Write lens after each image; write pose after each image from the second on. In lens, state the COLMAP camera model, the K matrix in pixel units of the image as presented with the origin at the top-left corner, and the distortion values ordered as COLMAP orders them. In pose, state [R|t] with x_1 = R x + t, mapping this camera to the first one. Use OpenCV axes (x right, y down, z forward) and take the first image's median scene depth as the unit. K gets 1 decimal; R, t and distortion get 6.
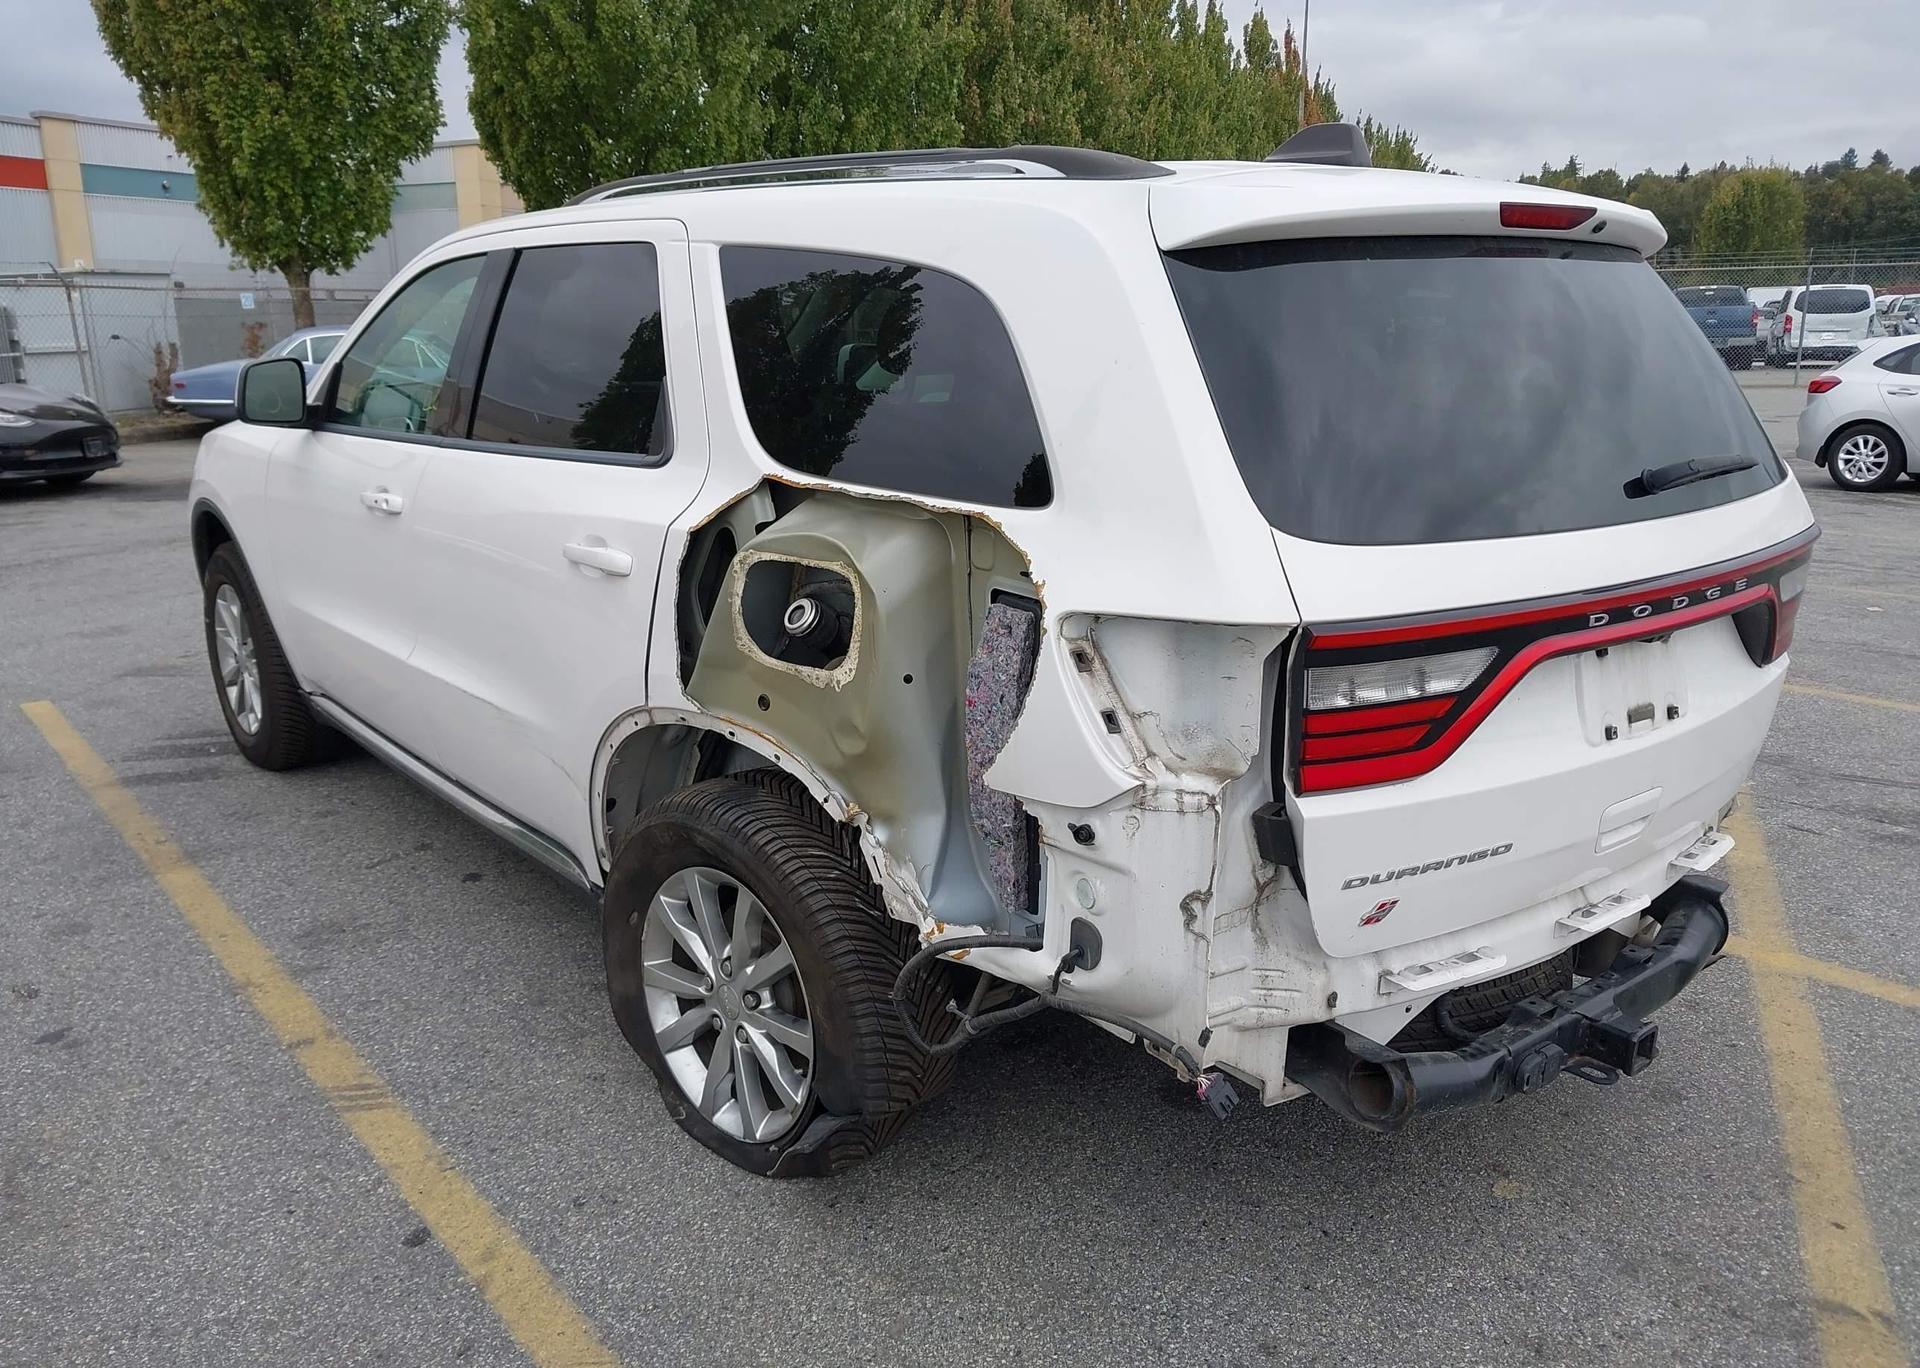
lens RADIAL K [[1535.3, 0, 932.4], [0, 1535.3, 678.8], [0, 0, 1]] dist [0.006333, -0.006486]
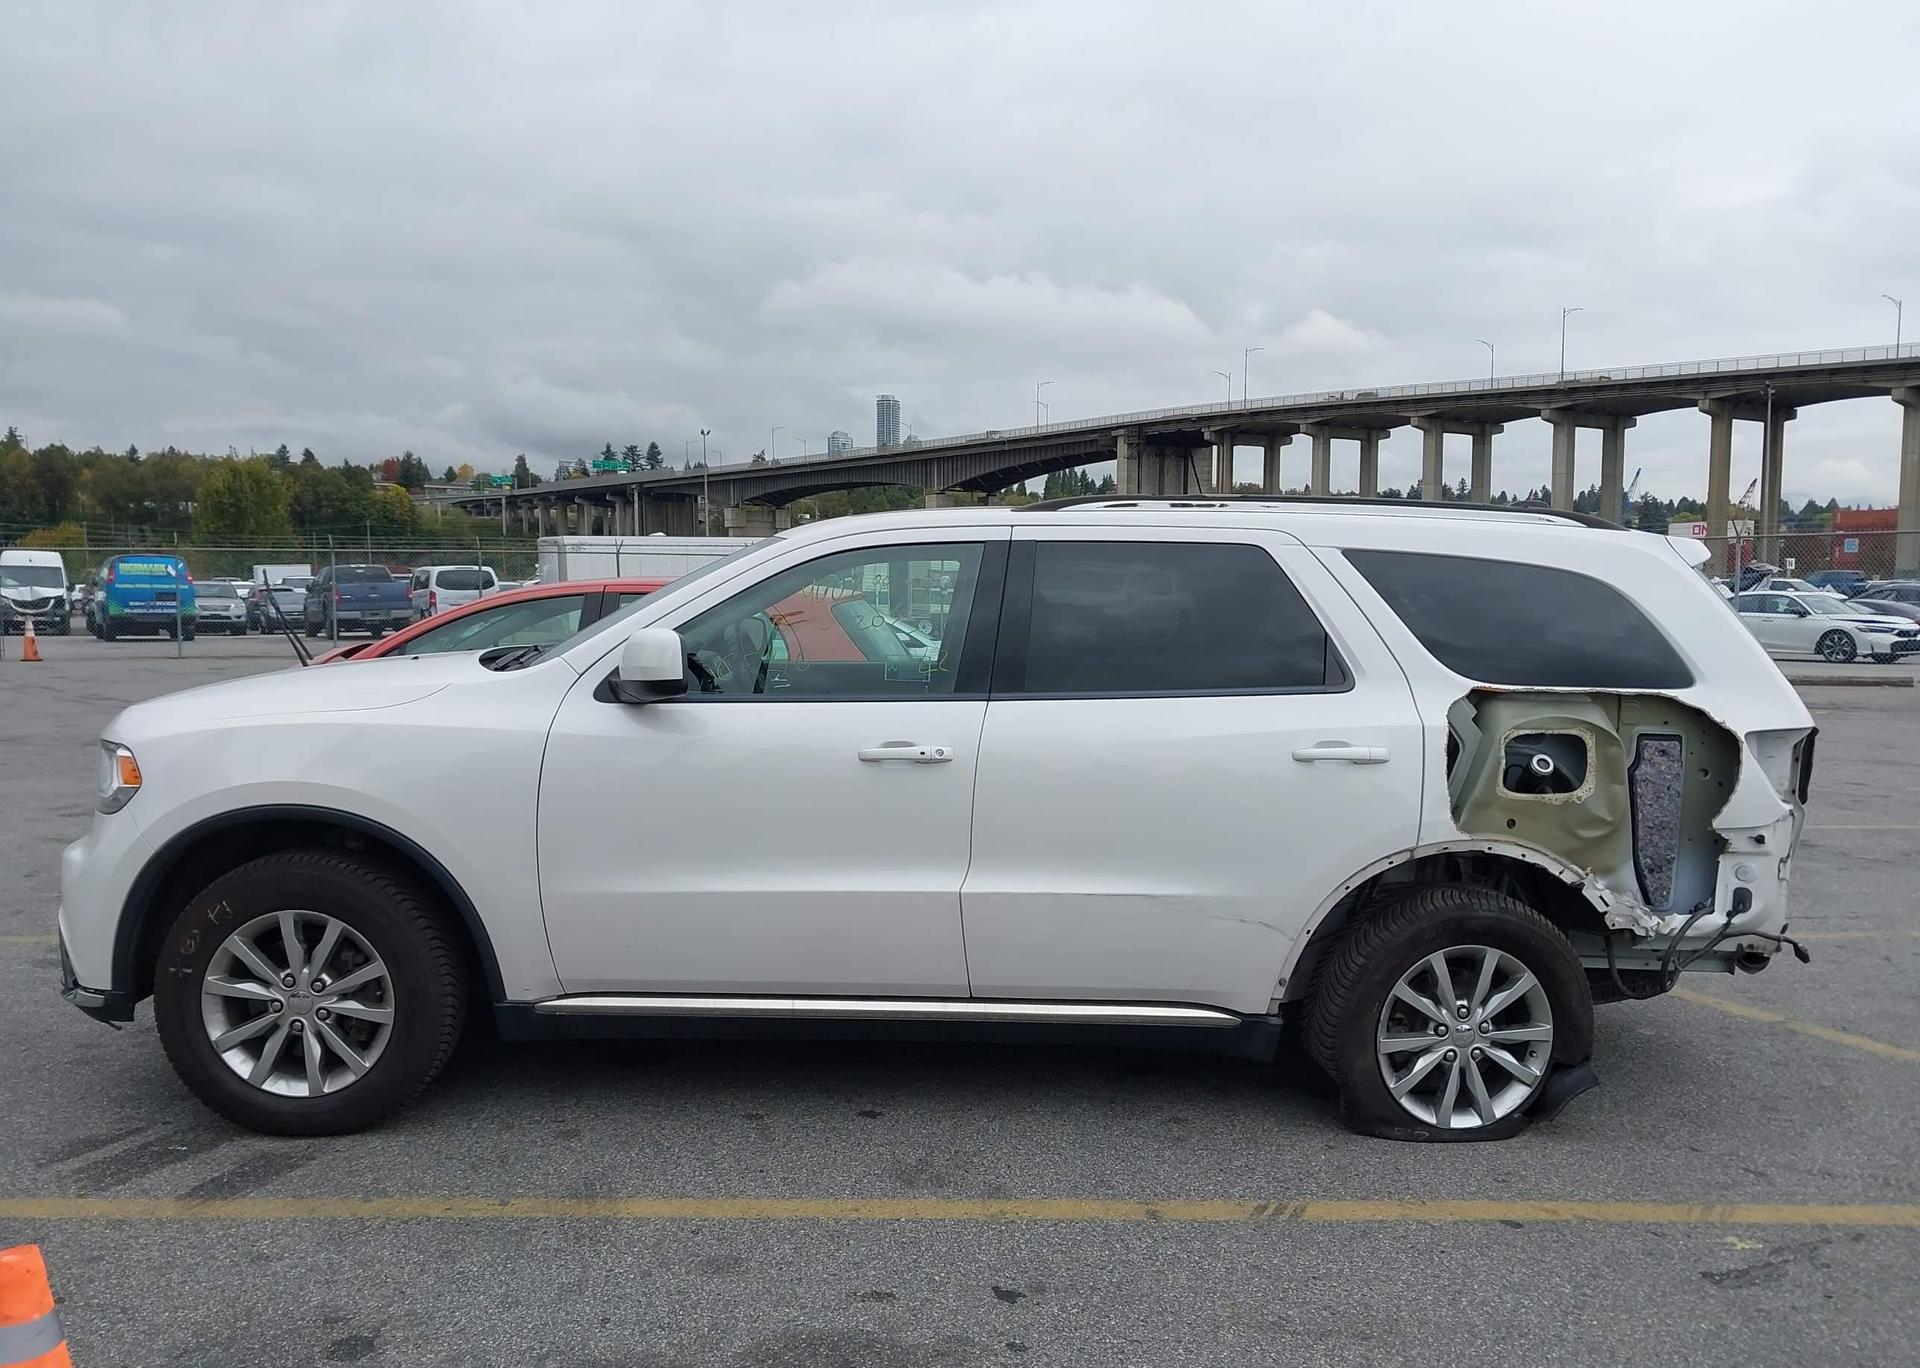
lens RADIAL K [[1535.3, 0, 940.1], [0, 1535.3, 681.9], [0, 0, 1]] dist [0.006333, -0.006486]
pose [[0.598292, -0.039218, 0.800318, -1.267637], [0.176065, 0.980826, -0.083557, -0.073580], [-0.781695, 0.190899, 0.593726, 0.339953]]
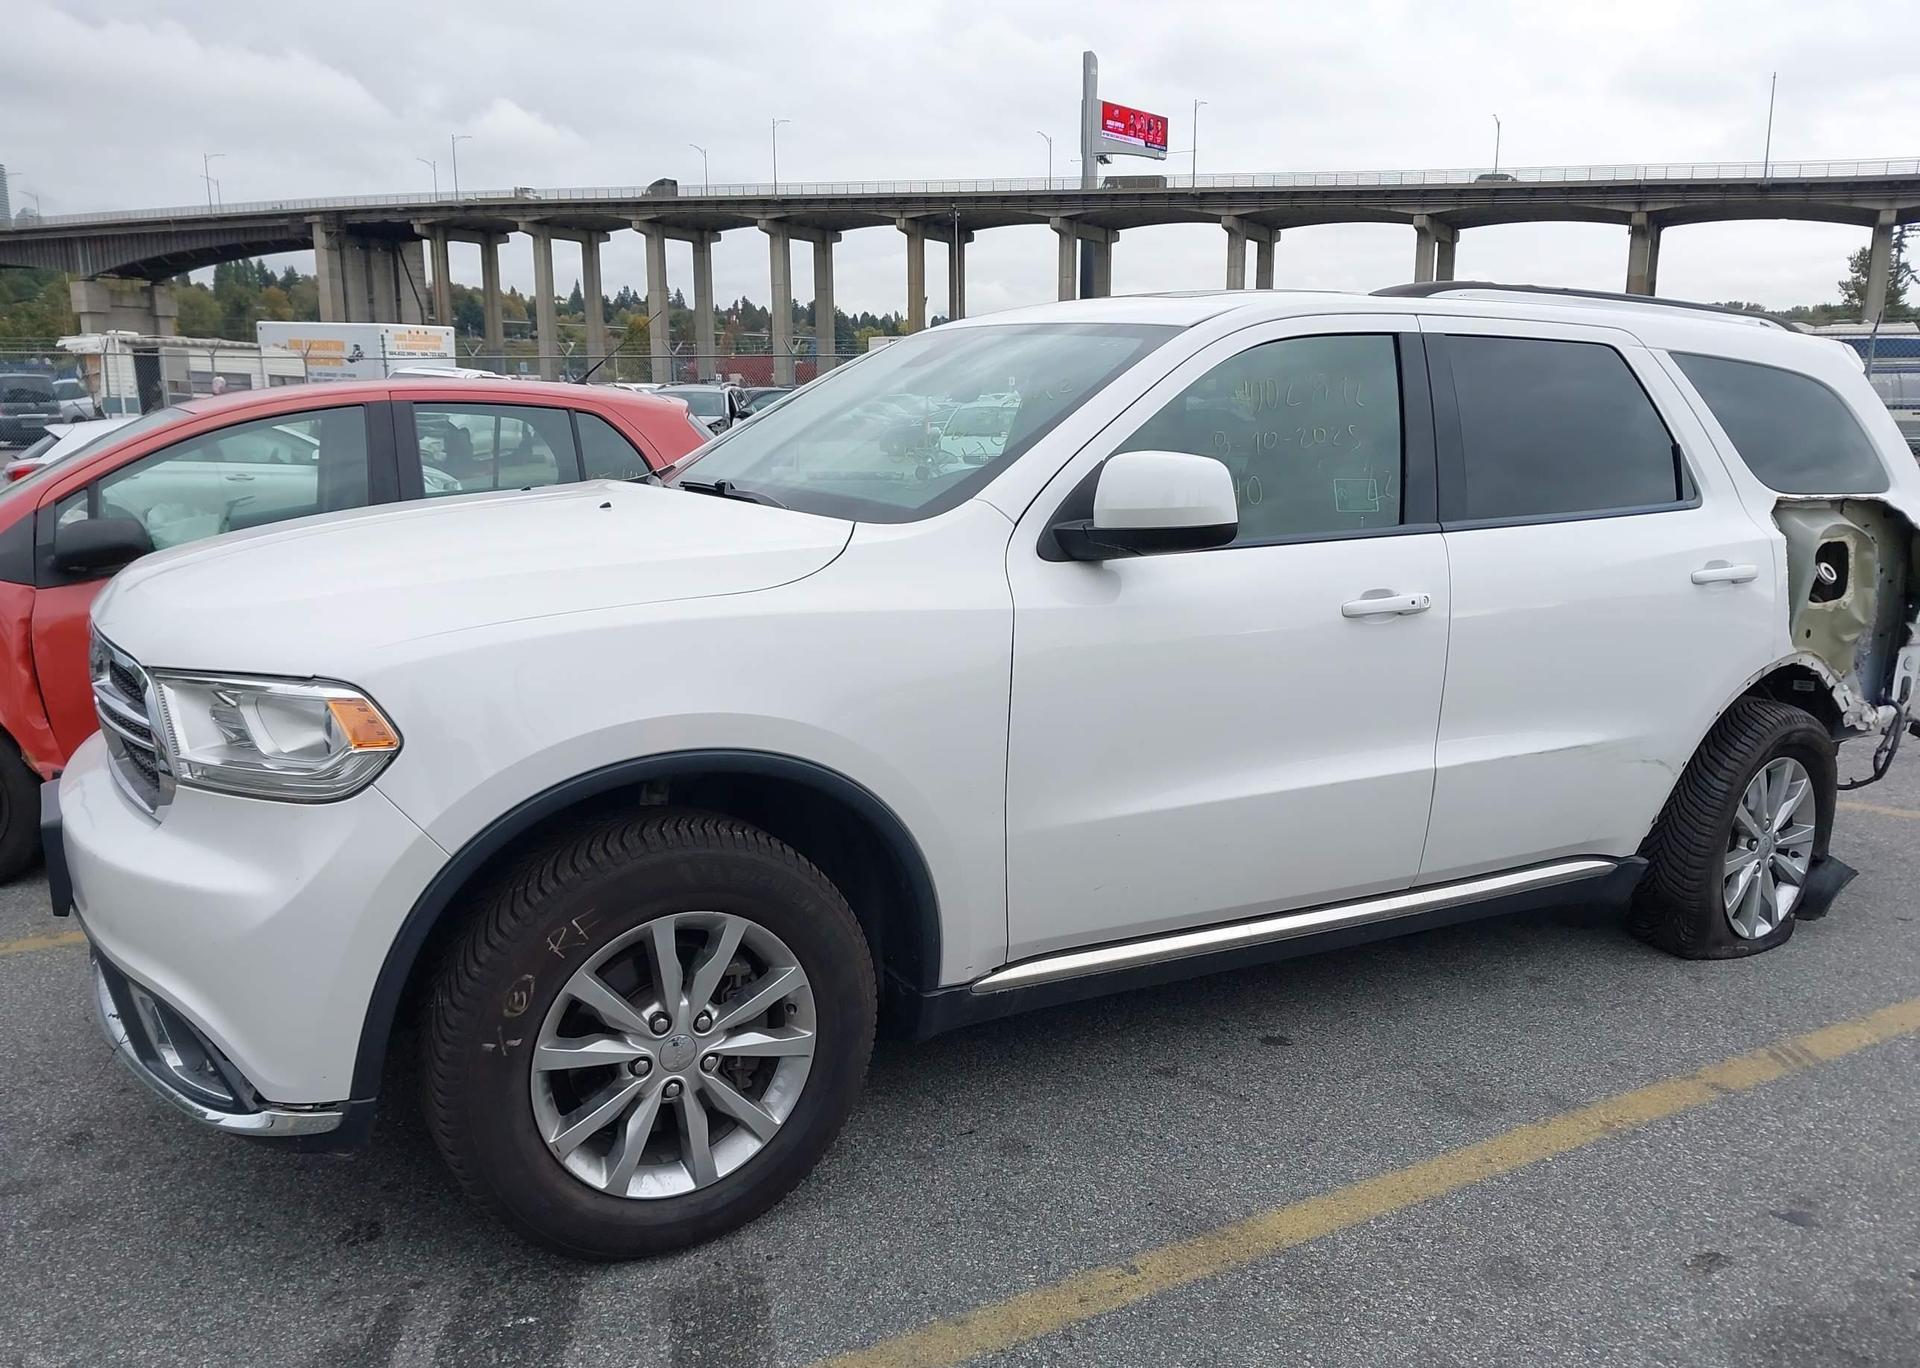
lens RADIAL K [[1535.3, 0, 953.3], [0, 1535.3, 693.6], [0, 0, 1]] dist [0.006333, -0.006486]
pose [[0.129568, -0.178890, 0.975300, -1.312622], [0.223549, 0.963539, 0.147034, -0.263146], [-0.966042, 0.198977, 0.164834, 1.158651]]
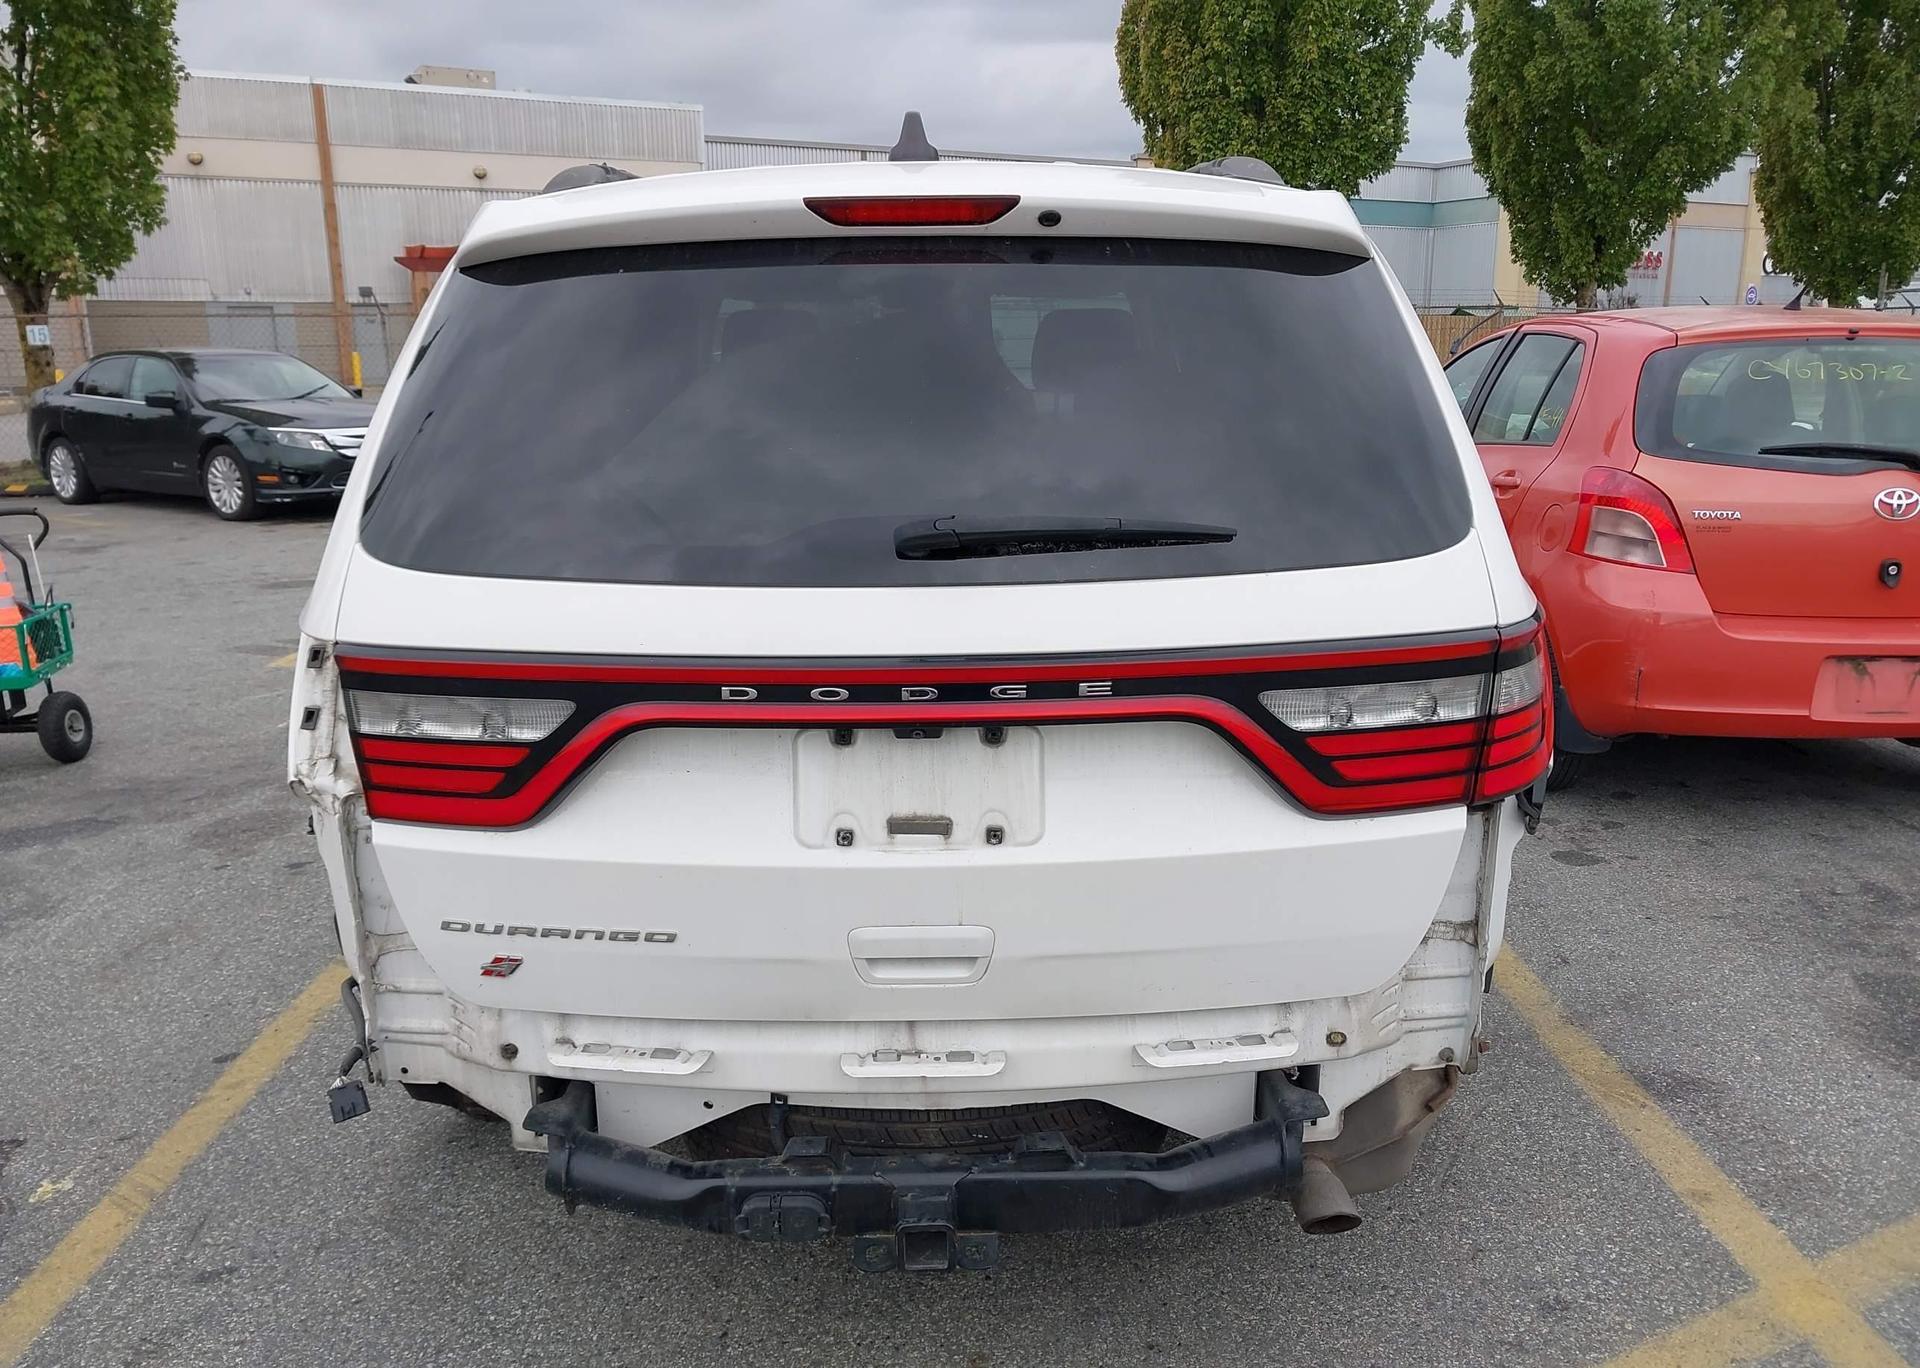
lens RADIAL K [[1535.3, 0, 950.8], [0, 1535.3, 684.5], [0, 0, 1]] dist [0.006333, -0.006486]
pose [[0.789679, 0.133078, -0.598914, 0.606779], [-0.136656, 0.989821, 0.039754, -0.054000], [0.598108, 0.050452, 0.799826, 0.234614]]
